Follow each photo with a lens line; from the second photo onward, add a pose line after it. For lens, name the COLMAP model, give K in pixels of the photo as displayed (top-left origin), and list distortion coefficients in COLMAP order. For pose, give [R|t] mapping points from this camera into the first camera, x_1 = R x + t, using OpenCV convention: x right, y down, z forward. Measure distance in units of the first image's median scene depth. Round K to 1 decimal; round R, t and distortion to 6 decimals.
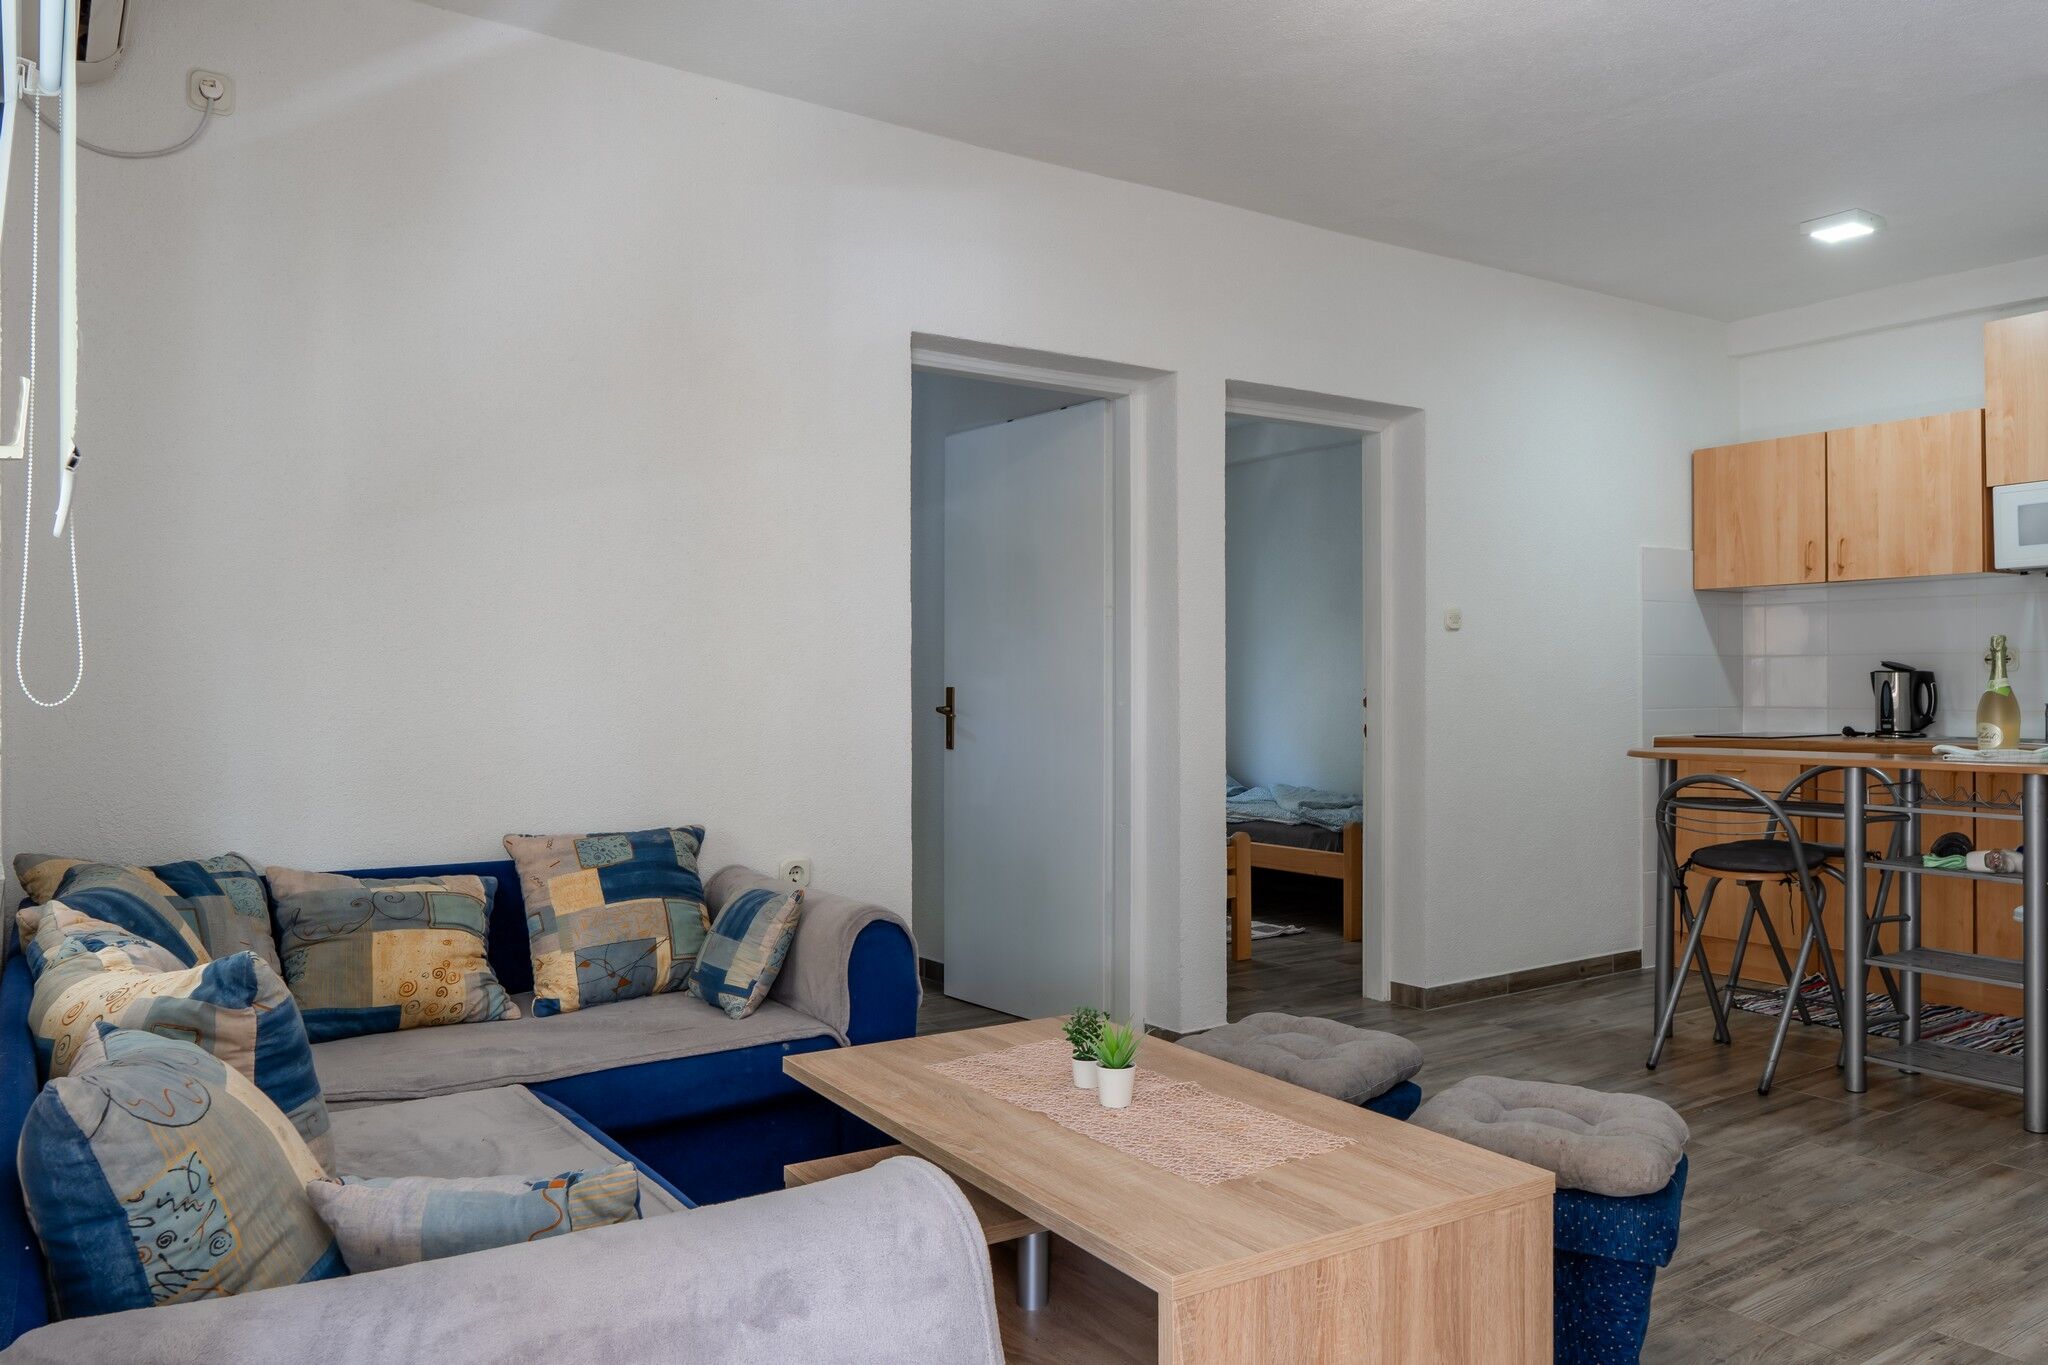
lens RADIAL K [[1450.8, 0, 1025.5], [0, 1450.8, 691.1], [0, 0, 1]] dist [0.006683, -0.008722]
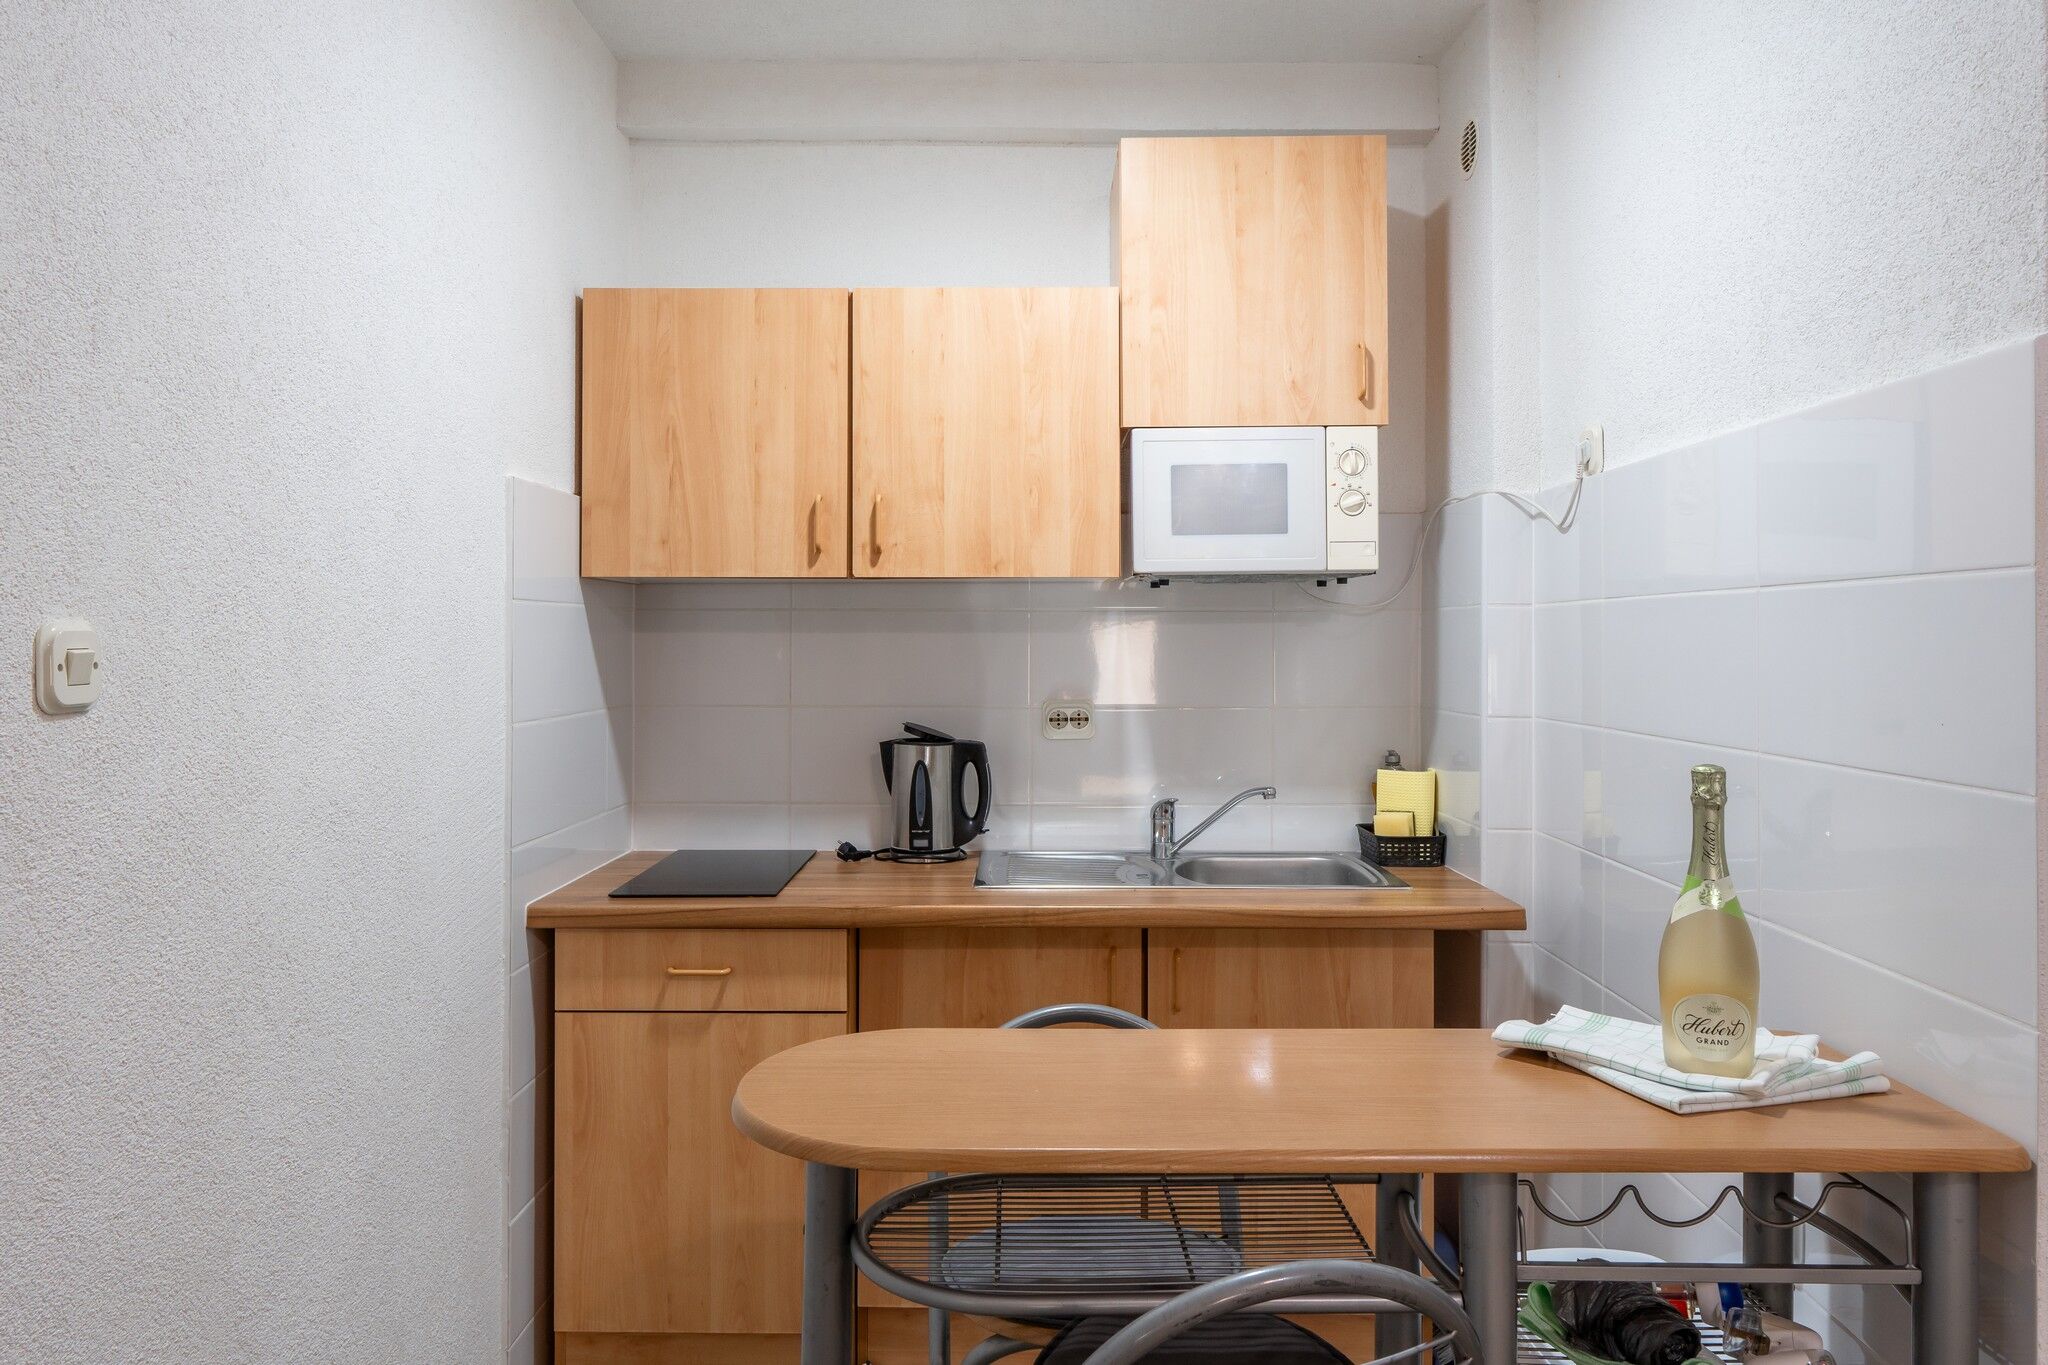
lens RADIAL K [[1435.0, 0, 1029.0], [0, 1435.0, 630.8], [0, 0, 1]] dist [-0.000275, -0.002616]
pose [[0.568002, 0.010173, 0.822964, 0.251407], [-0.000331, 0.999926, -0.012131, -0.075773], [-0.823027, 0.006618, 0.567963, 0.994816]]
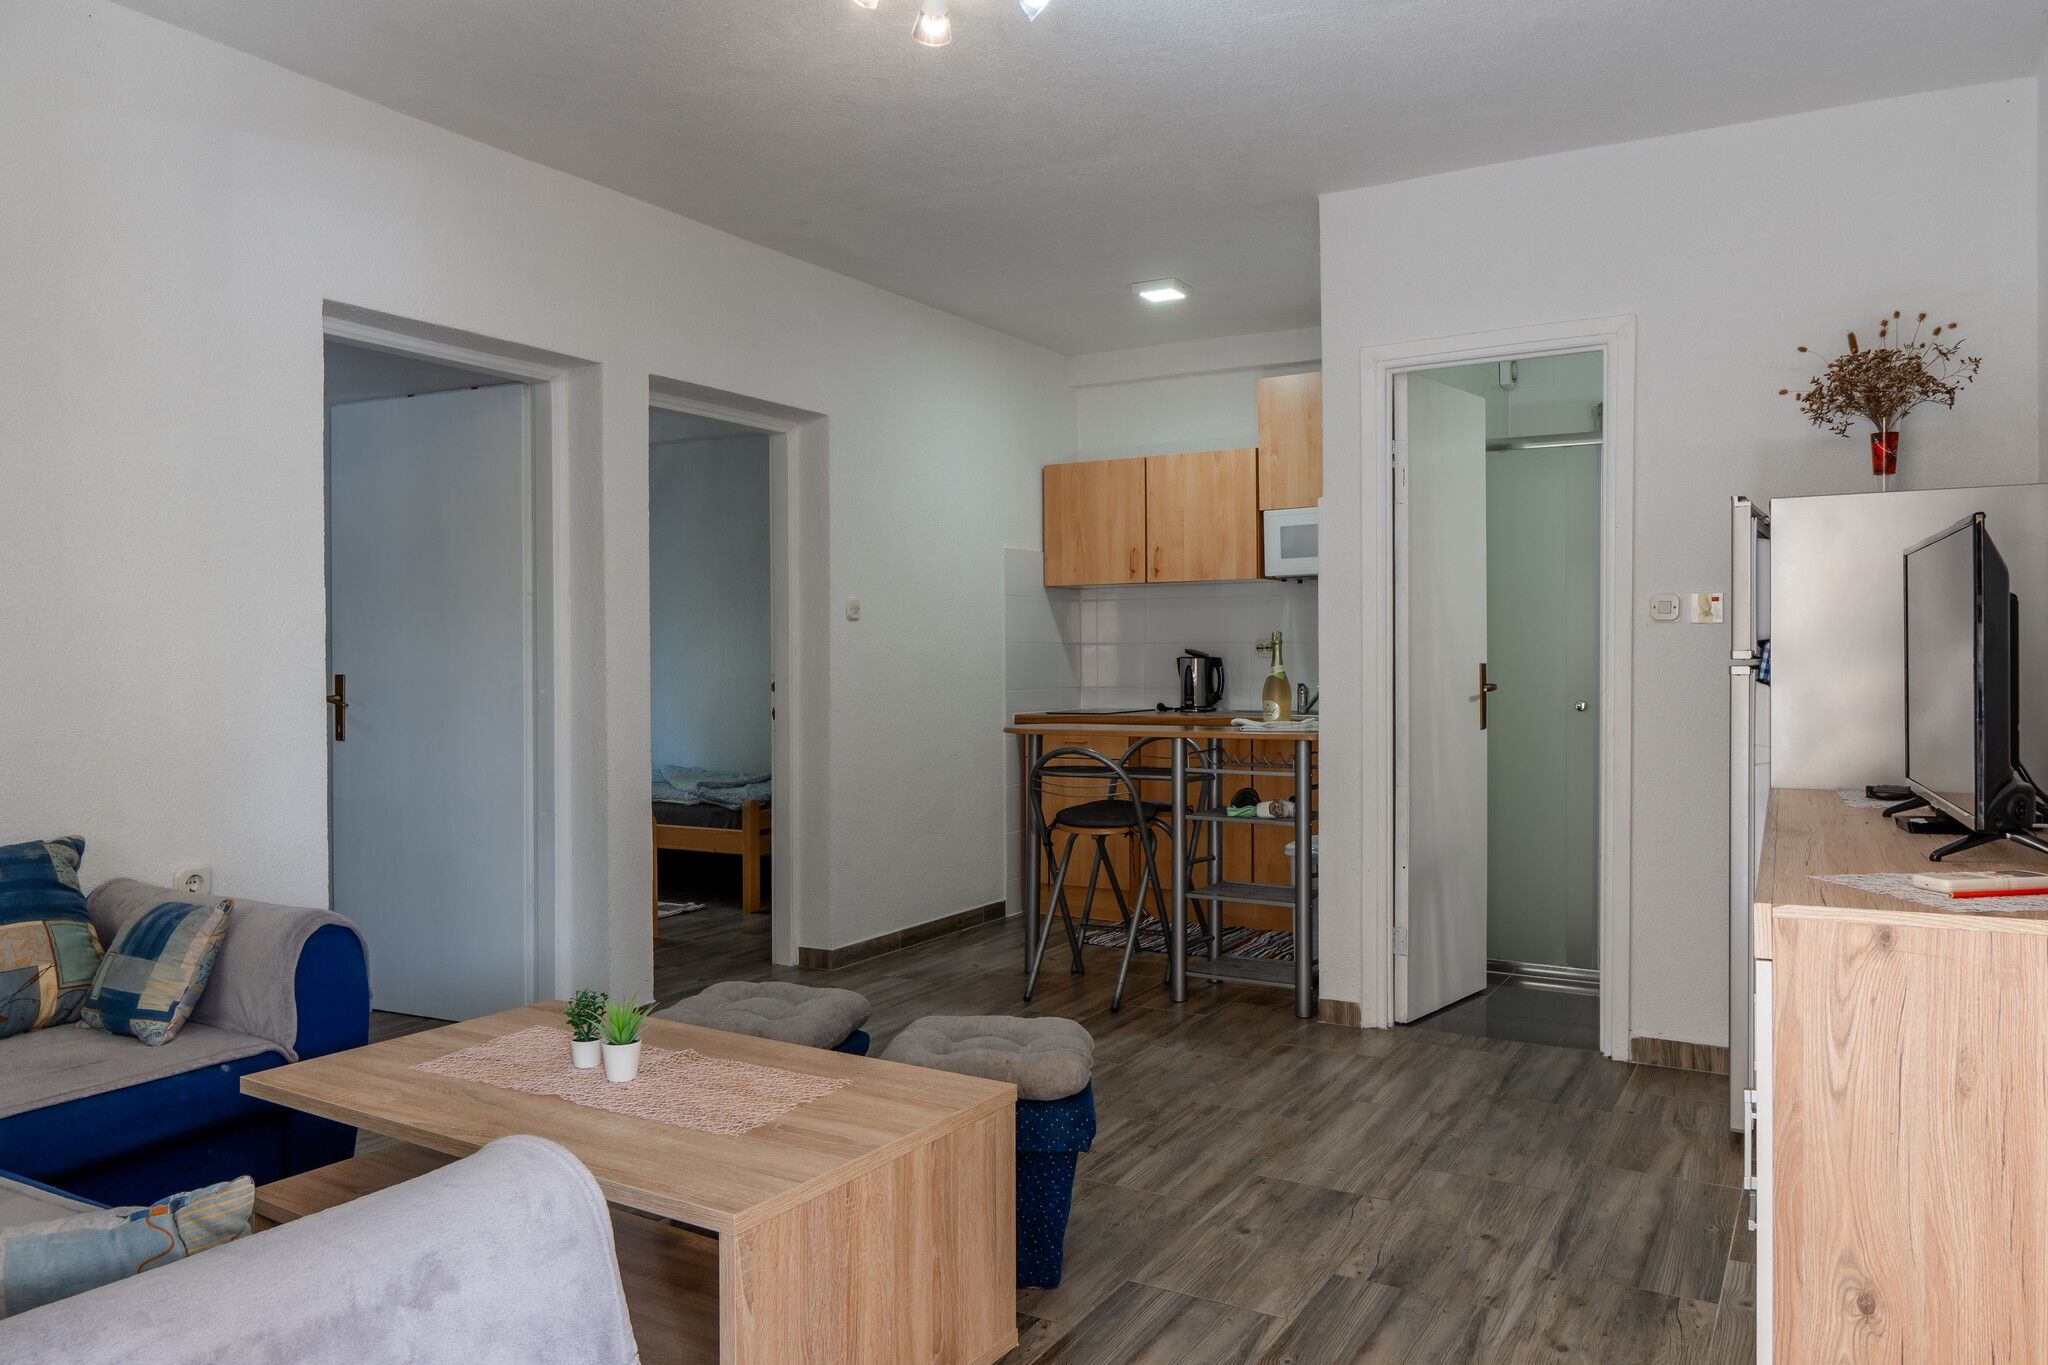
lens RADIAL K [[1434.0, 0, 1039.6], [0, 1434.0, 685.8], [0, 0, 1]] dist [0.002093, -0.005853]
pose [[0.898321, -0.008156, 0.439263, -0.073507], [0.003135, 0.999921, 0.012155, -0.007232], [-0.439328, -0.009542, 0.898276, -0.039676]]
